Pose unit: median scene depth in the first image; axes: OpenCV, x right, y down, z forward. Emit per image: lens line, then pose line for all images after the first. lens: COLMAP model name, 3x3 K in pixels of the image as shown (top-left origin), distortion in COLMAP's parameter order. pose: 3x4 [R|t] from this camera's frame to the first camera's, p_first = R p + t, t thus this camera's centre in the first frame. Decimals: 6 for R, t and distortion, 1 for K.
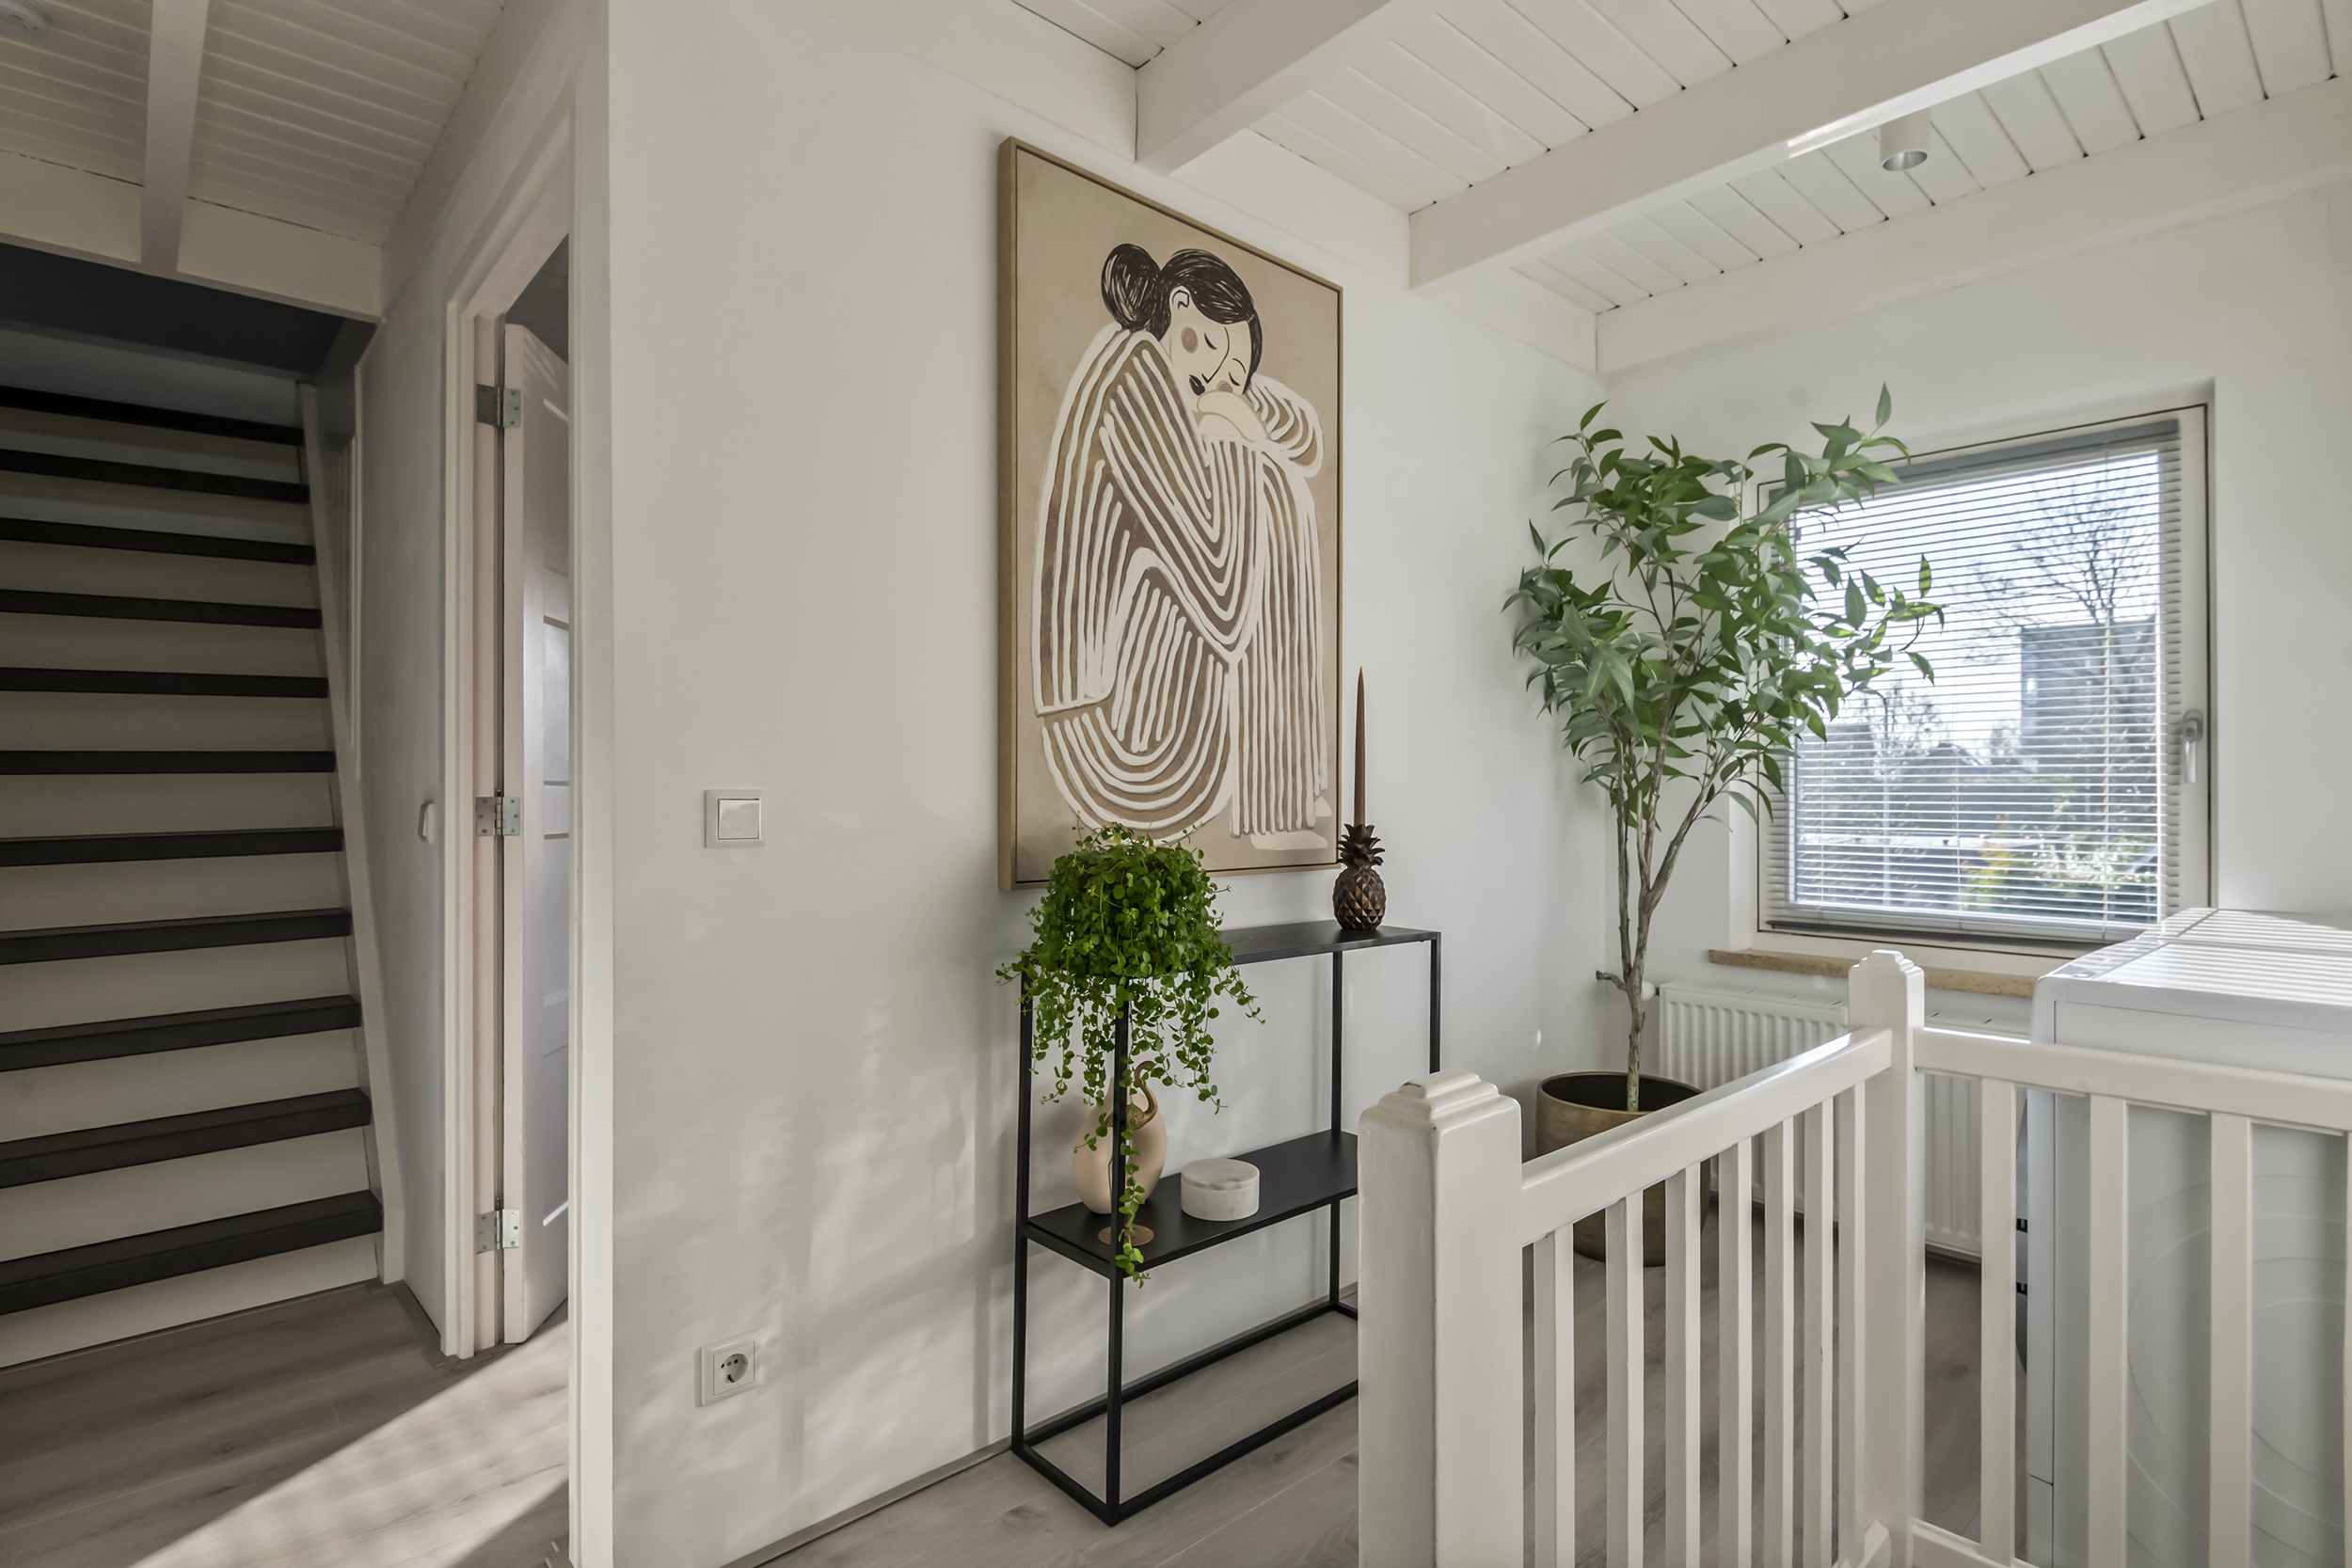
lens RADIAL K [[1175.1, 0, 1174.2], [0, 1175.1, 779.2], [0, 0, 1]] dist [0.006519, -0.000109]
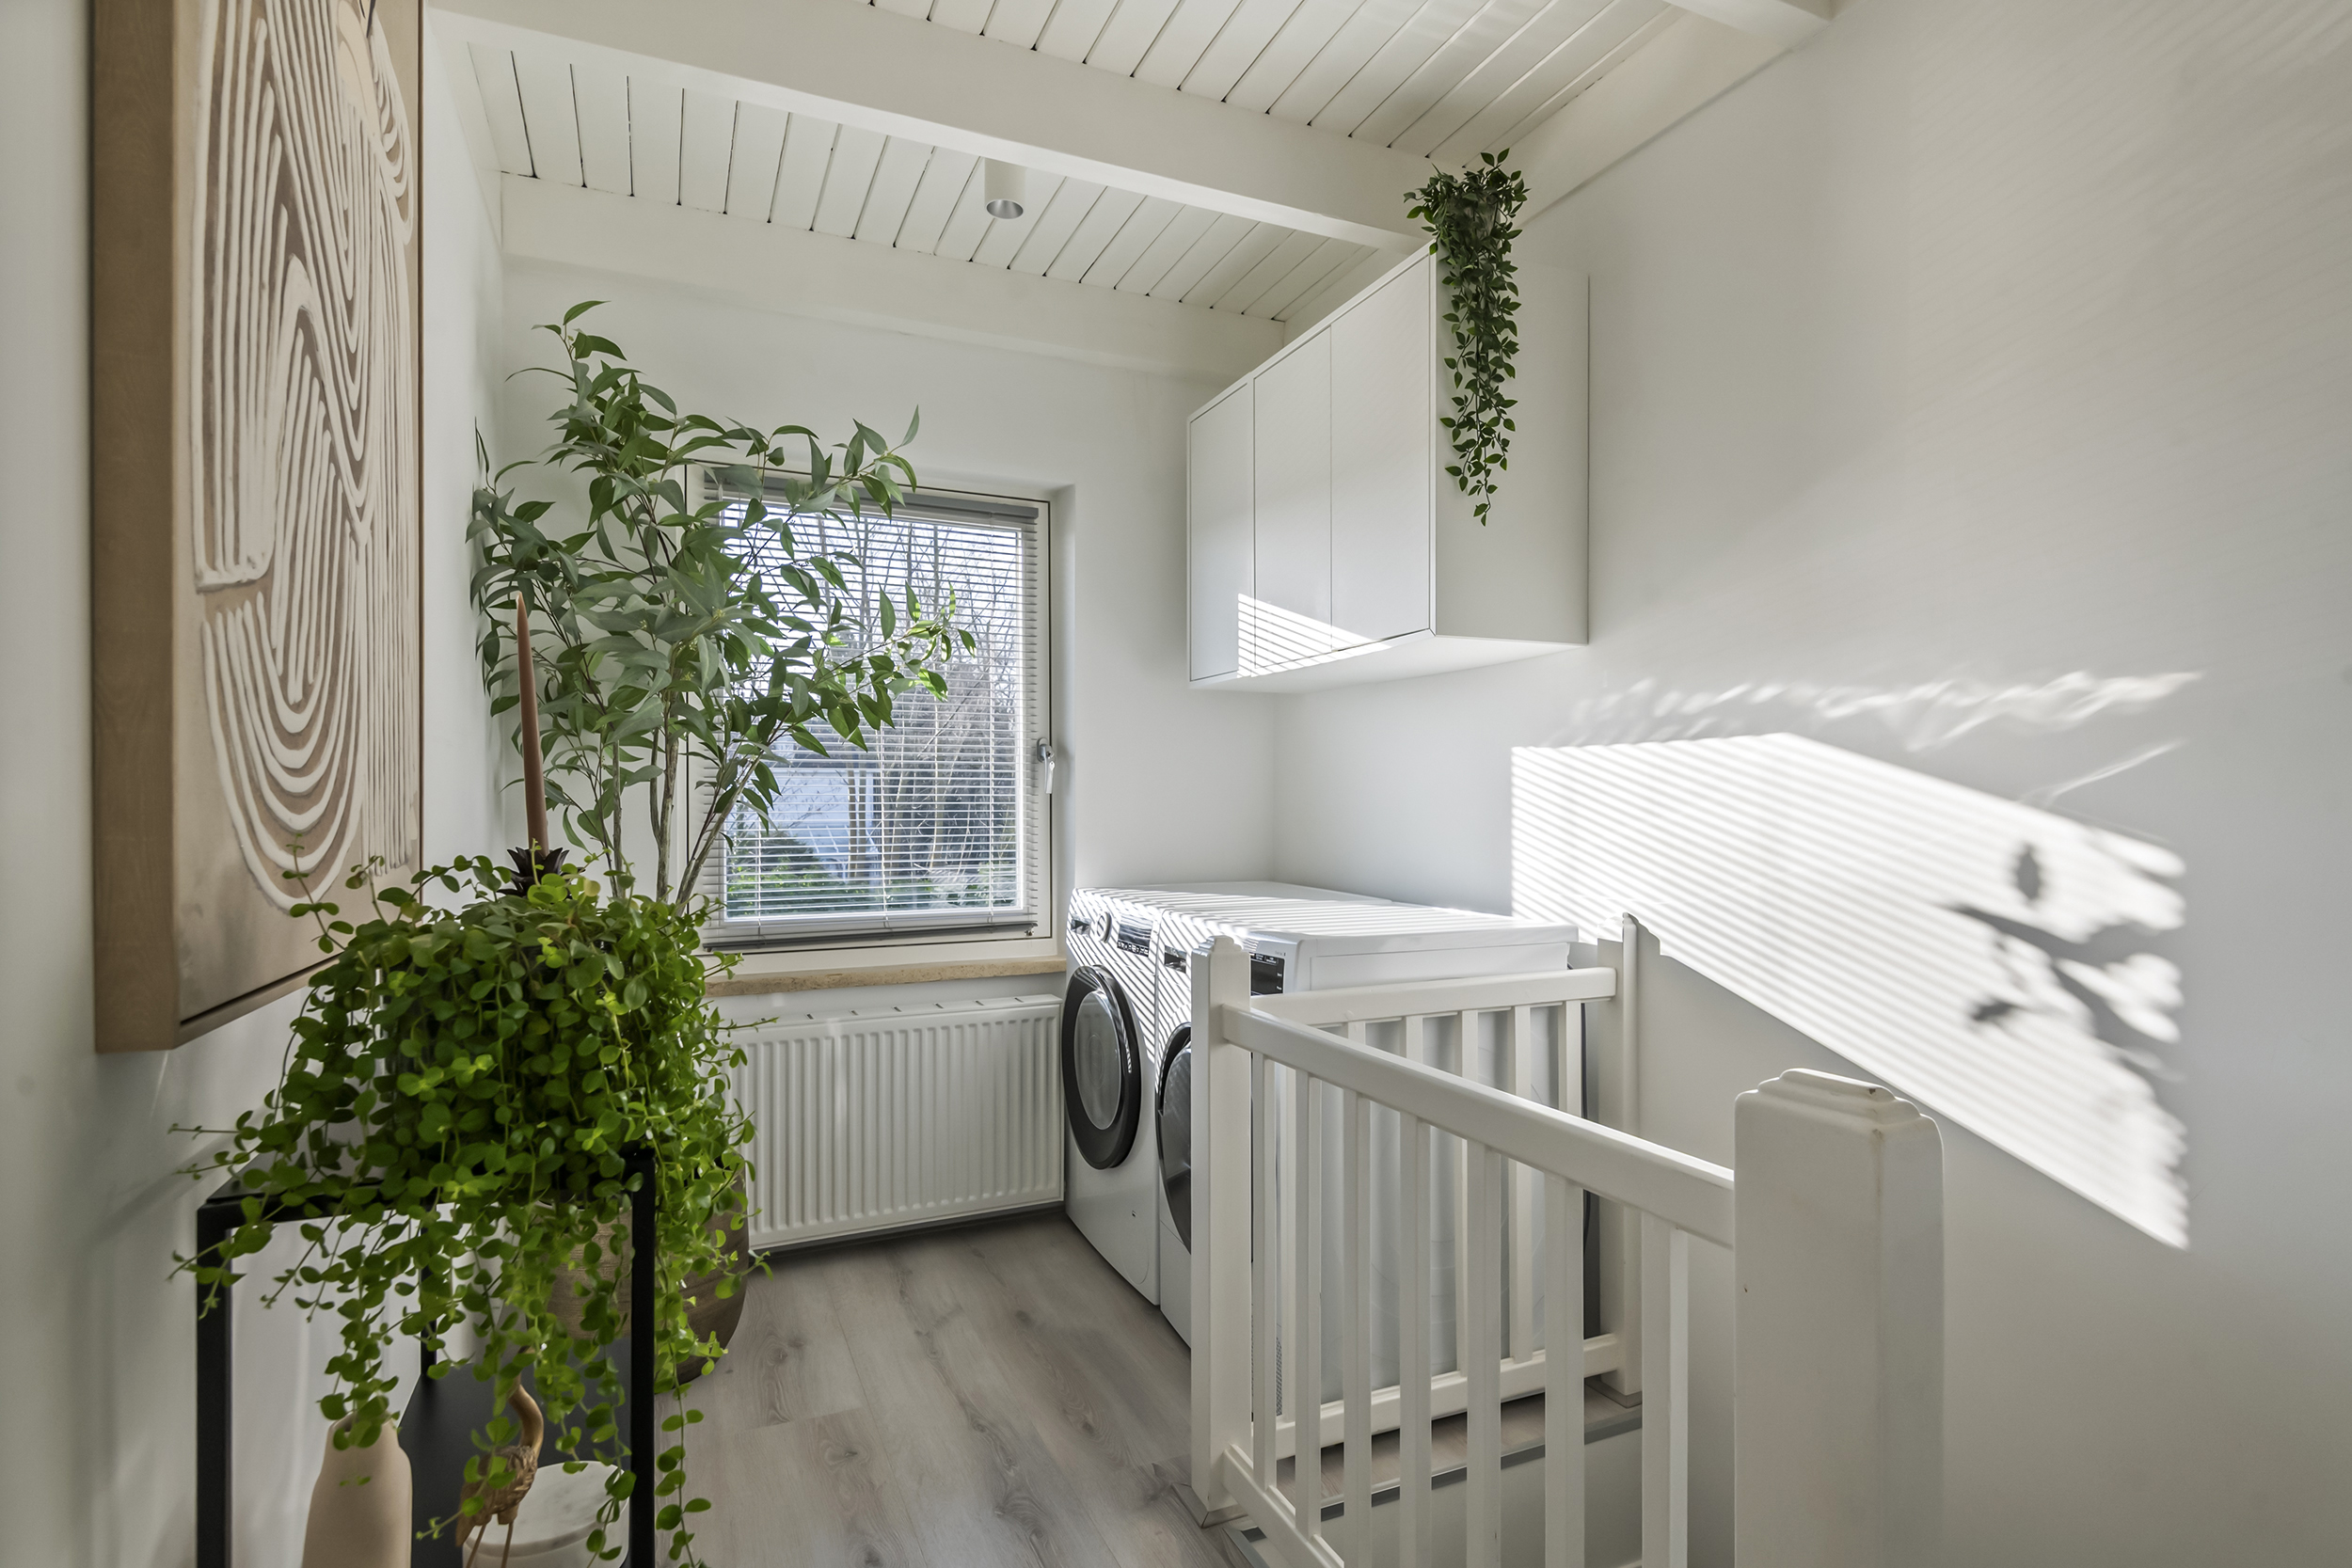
lens RADIAL K [[1175.1, 0, 1172.4], [0, 1175.1, 809.8], [0, 0, 1]] dist [0.006519, -0.000109]
pose [[0.320805, -0.002631, 0.947142, -0.300413], [-0.010334, 0.999927, 0.006278, 0.010012], [-0.947089, -0.011801, 0.320754, 0.450238]]
